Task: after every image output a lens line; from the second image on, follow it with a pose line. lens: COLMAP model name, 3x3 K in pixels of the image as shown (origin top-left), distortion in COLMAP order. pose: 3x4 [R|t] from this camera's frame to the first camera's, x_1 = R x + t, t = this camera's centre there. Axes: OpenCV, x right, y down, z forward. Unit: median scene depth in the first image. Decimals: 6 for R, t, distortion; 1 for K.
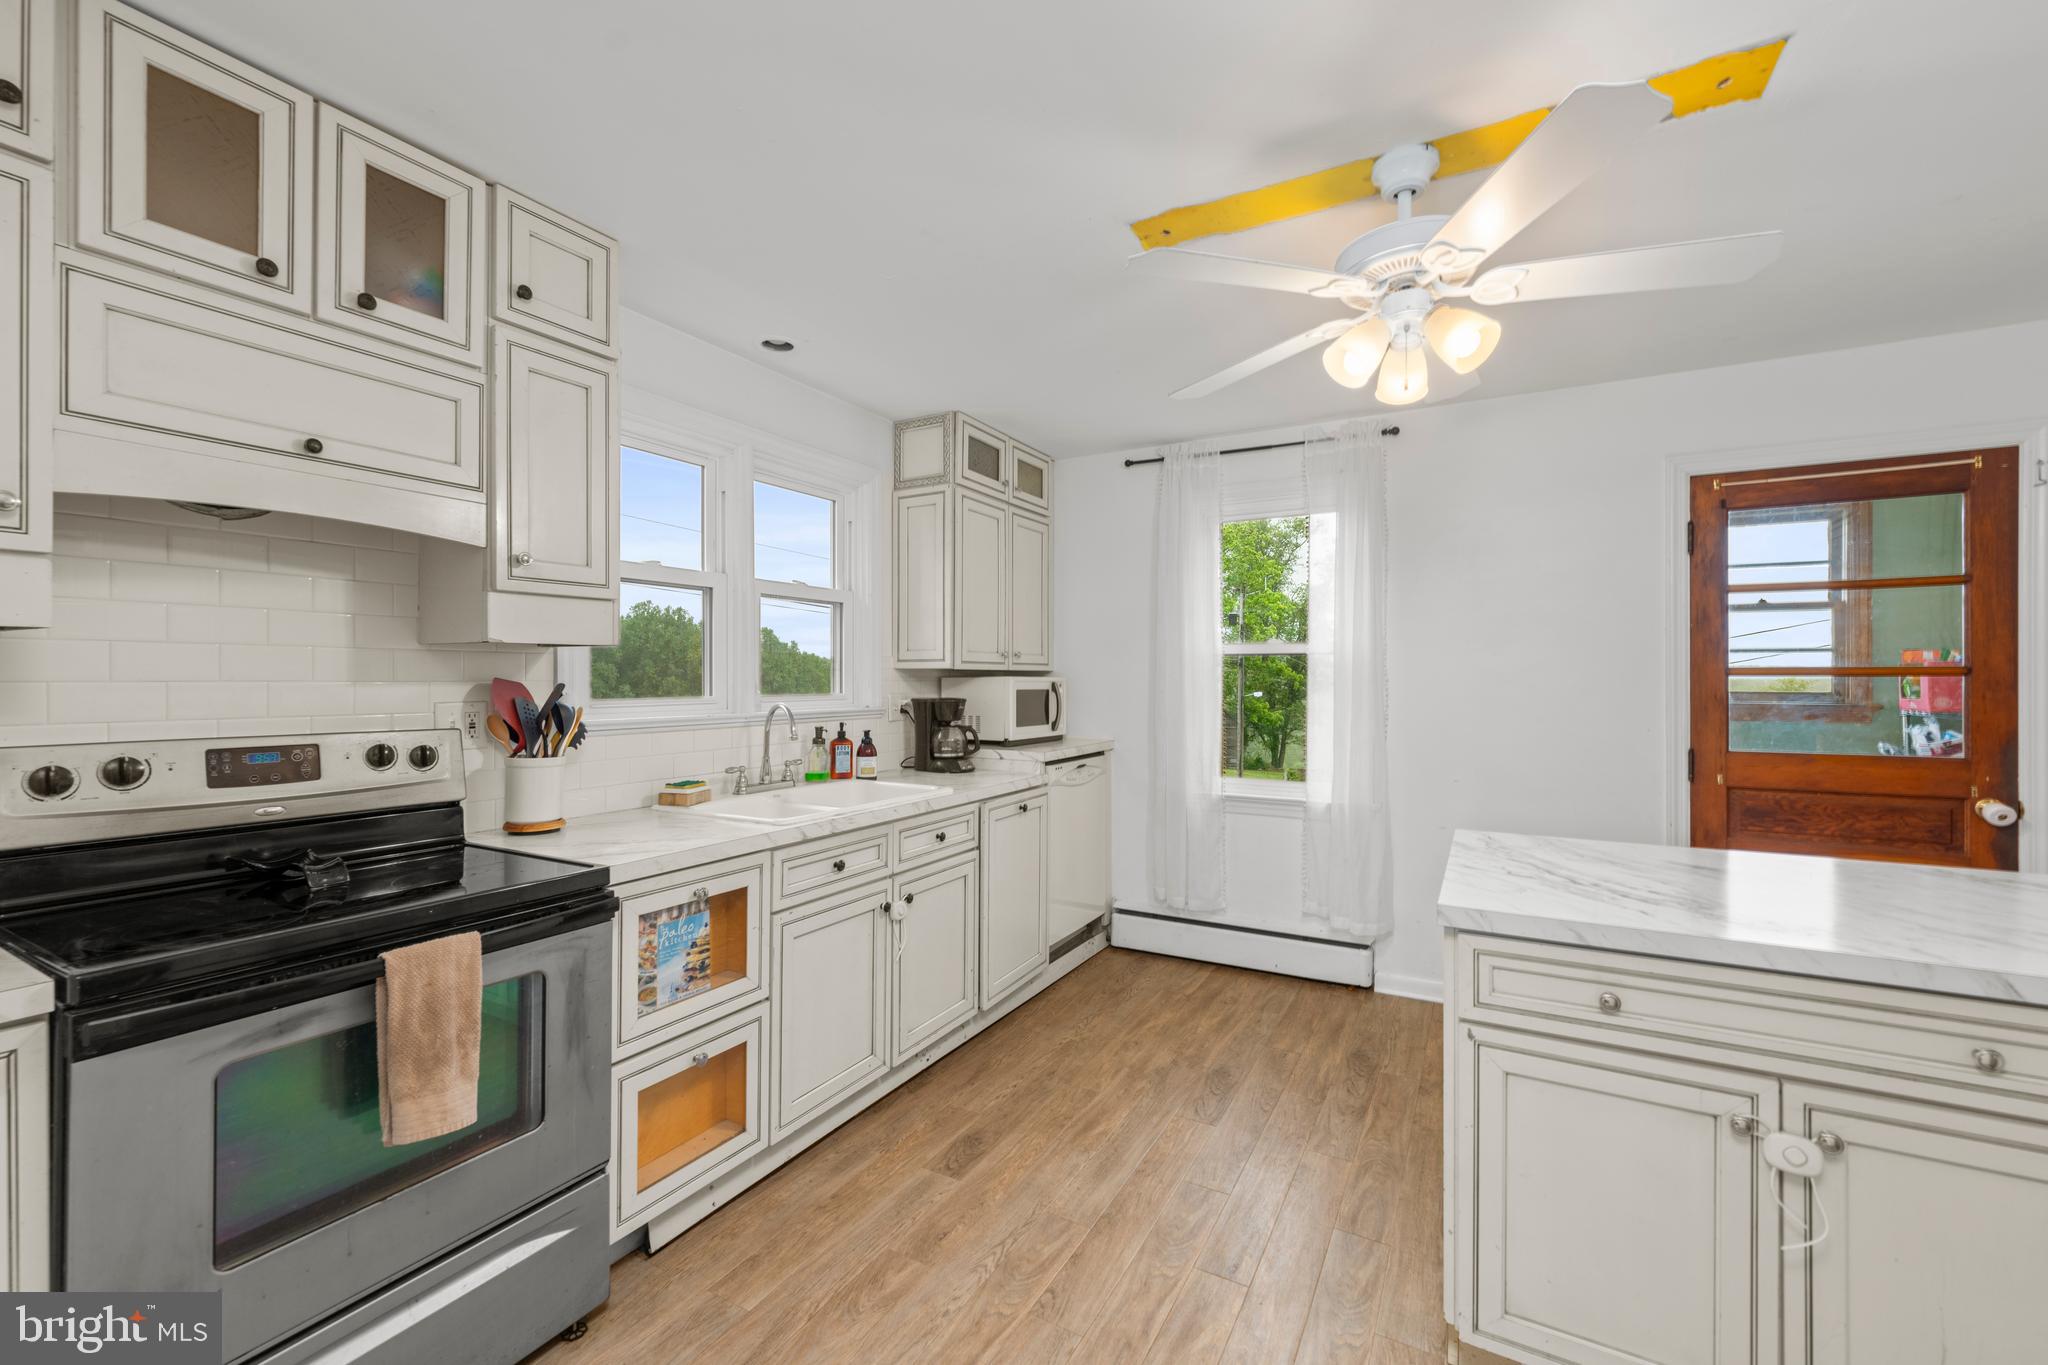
lens RADIAL K [[827.4, 0, 1023.5], [0, 827.4, 691.7], [0, 0, 1]] dist [-0.000465, -0.000015]
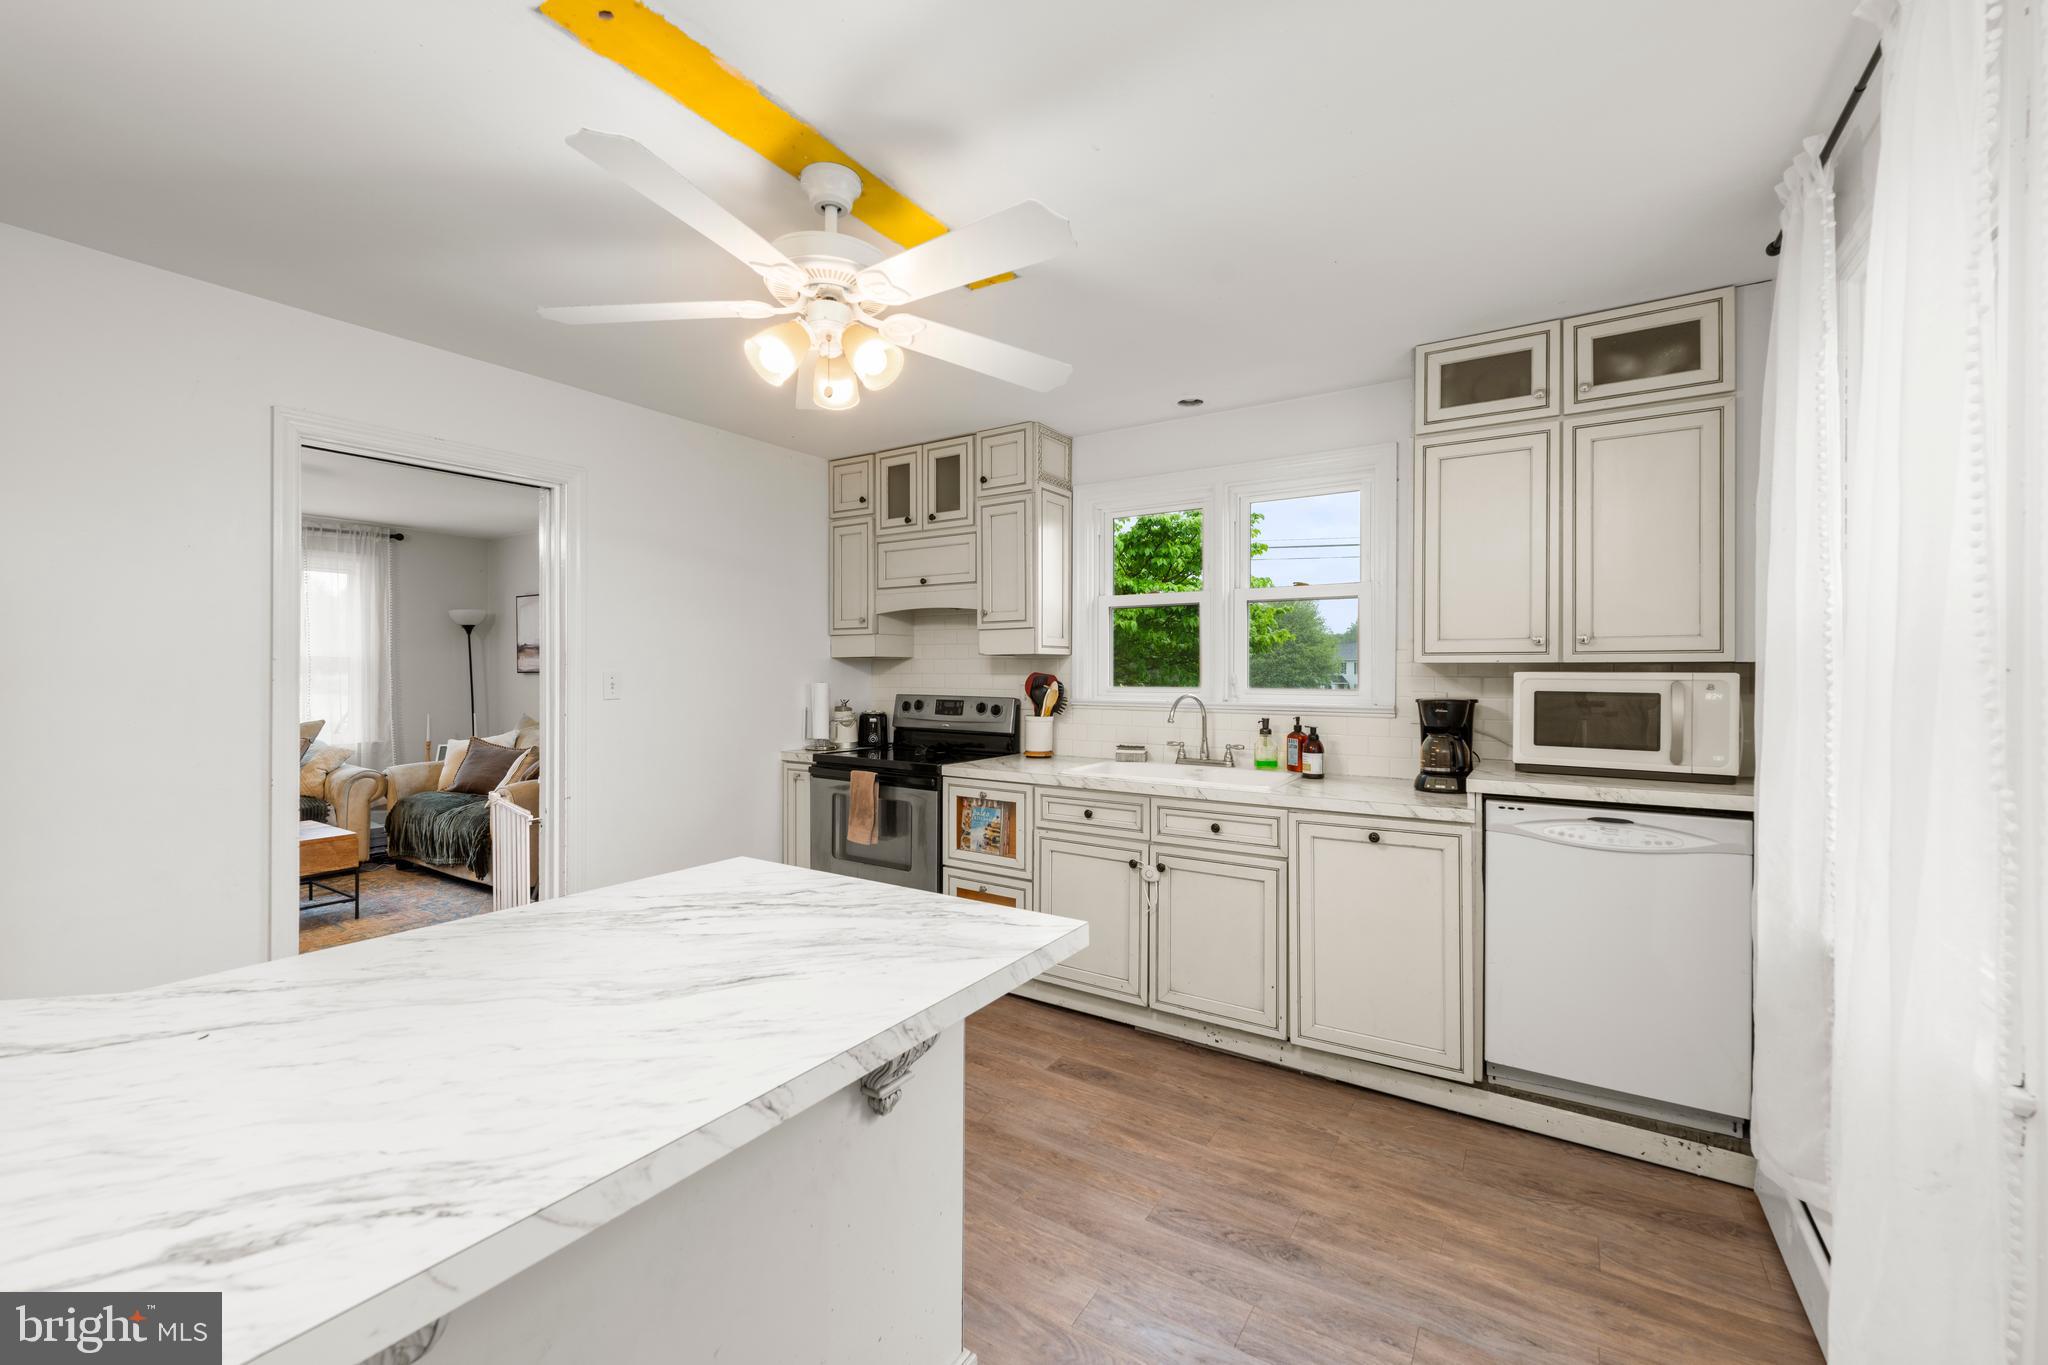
lens RADIAL K [[827.4, 0, 1023.5], [0, 827.4, 691.7], [0, 0, 1]] dist [-0.000465, -0.000015]
pose [[-0.060481, 0.022974, -0.997905, 1.089631], [-0.019267, 0.999522, 0.024179, -0.016024], [0.997983, 0.020689, -0.060009, 0.955827]]
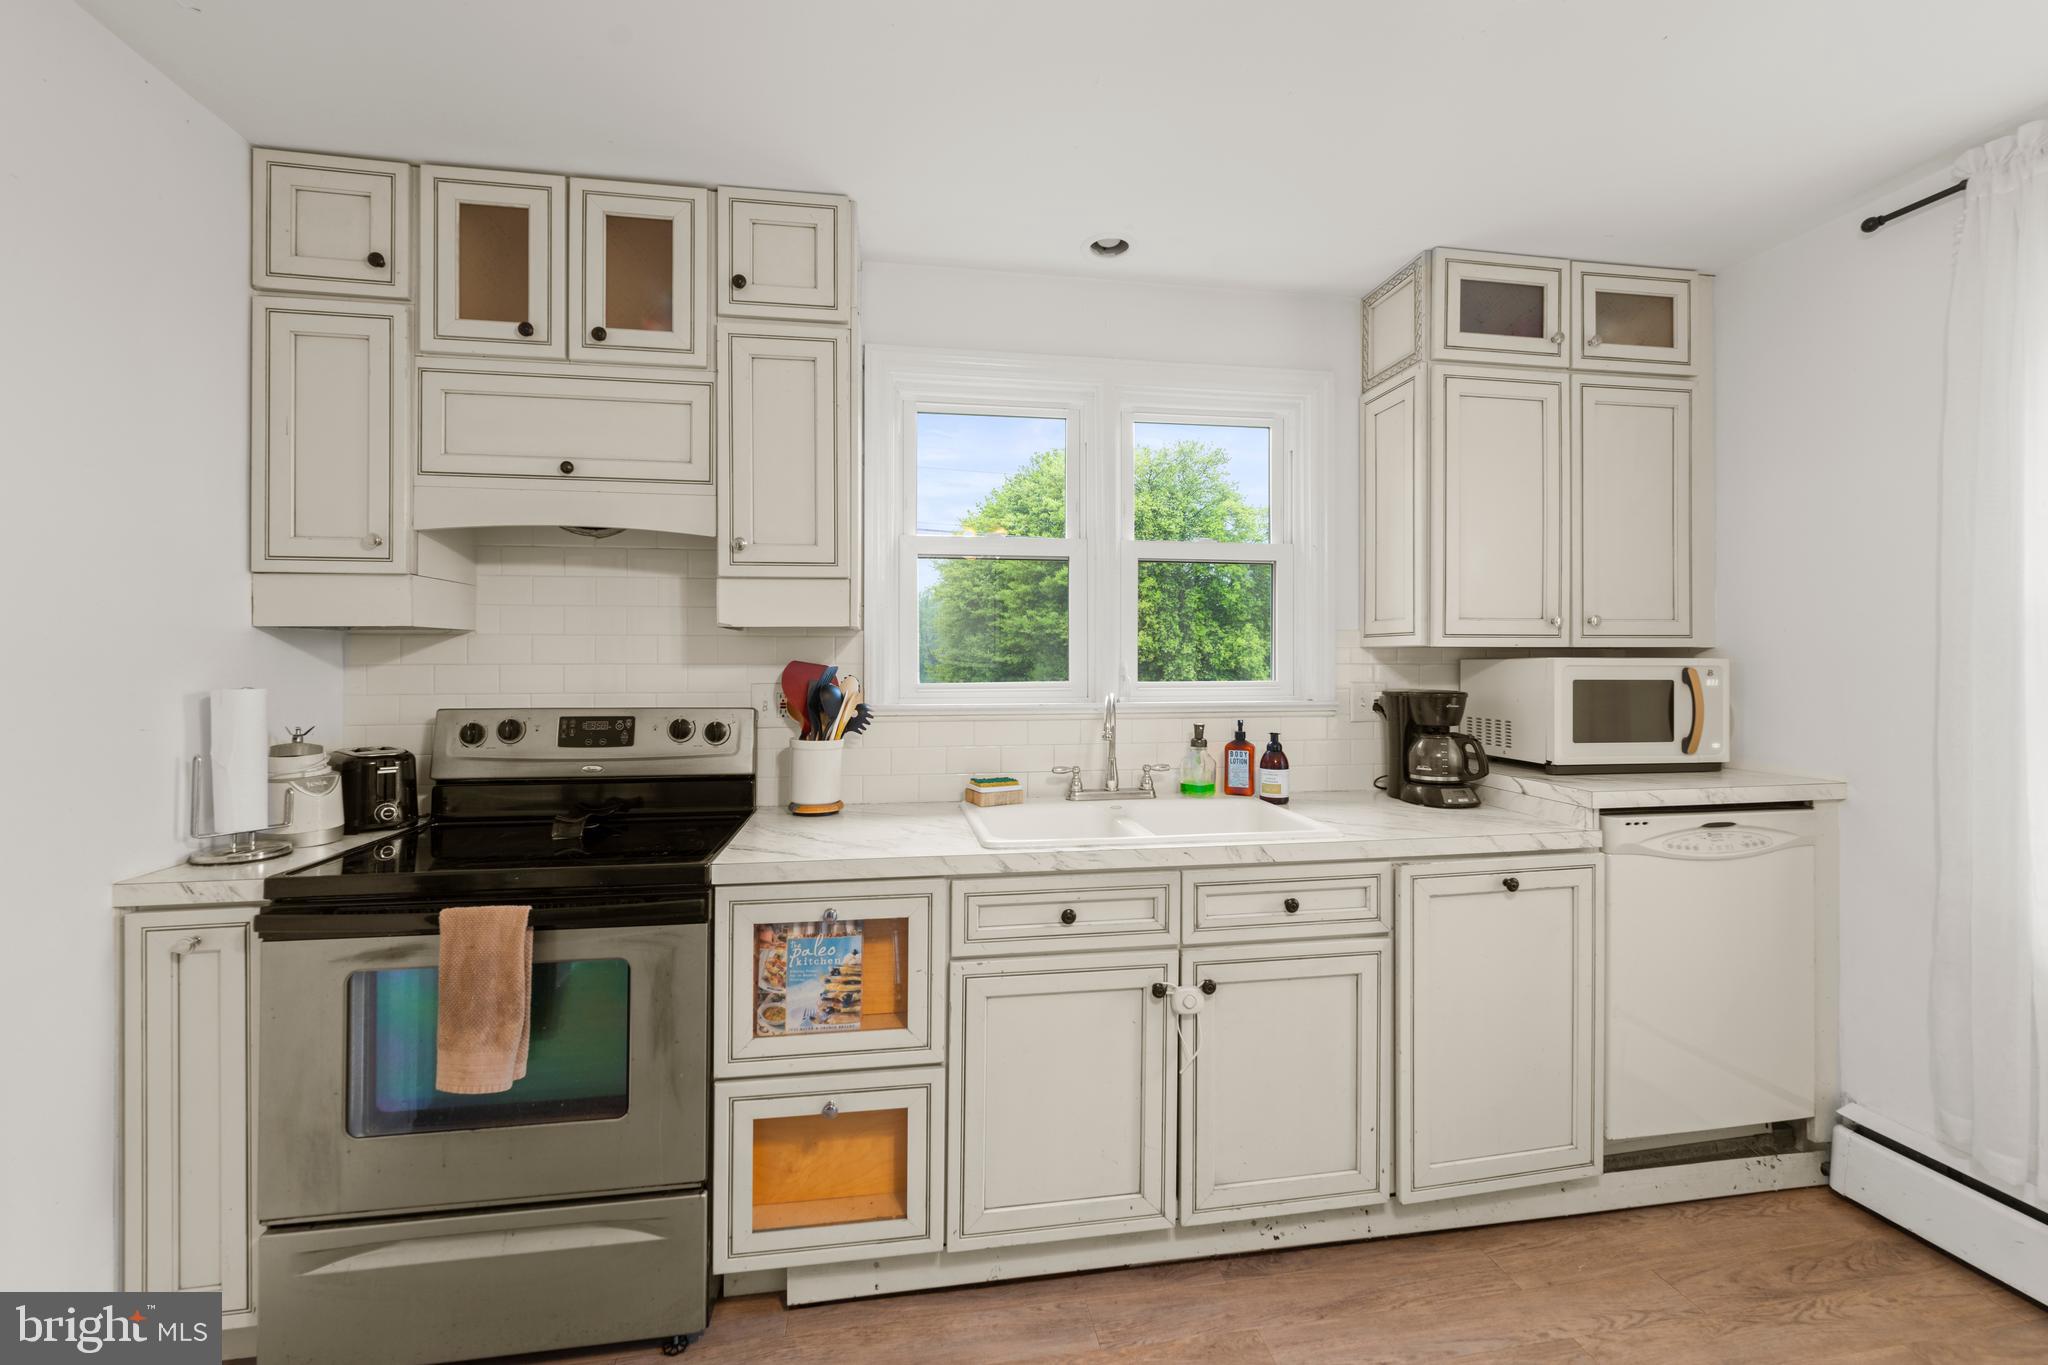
lens RADIAL K [[835.7, 0, 1023.5], [0, 835.7, 665.7], [0, 0, 1]] dist [-0.000672, -0.000203]
pose [[0.629544, 0.003601, -0.776957, 0.323043], [-0.011667, 0.999920, -0.004819, -0.007979], [0.776877, 0.012099, 0.629536, 0.491237]]
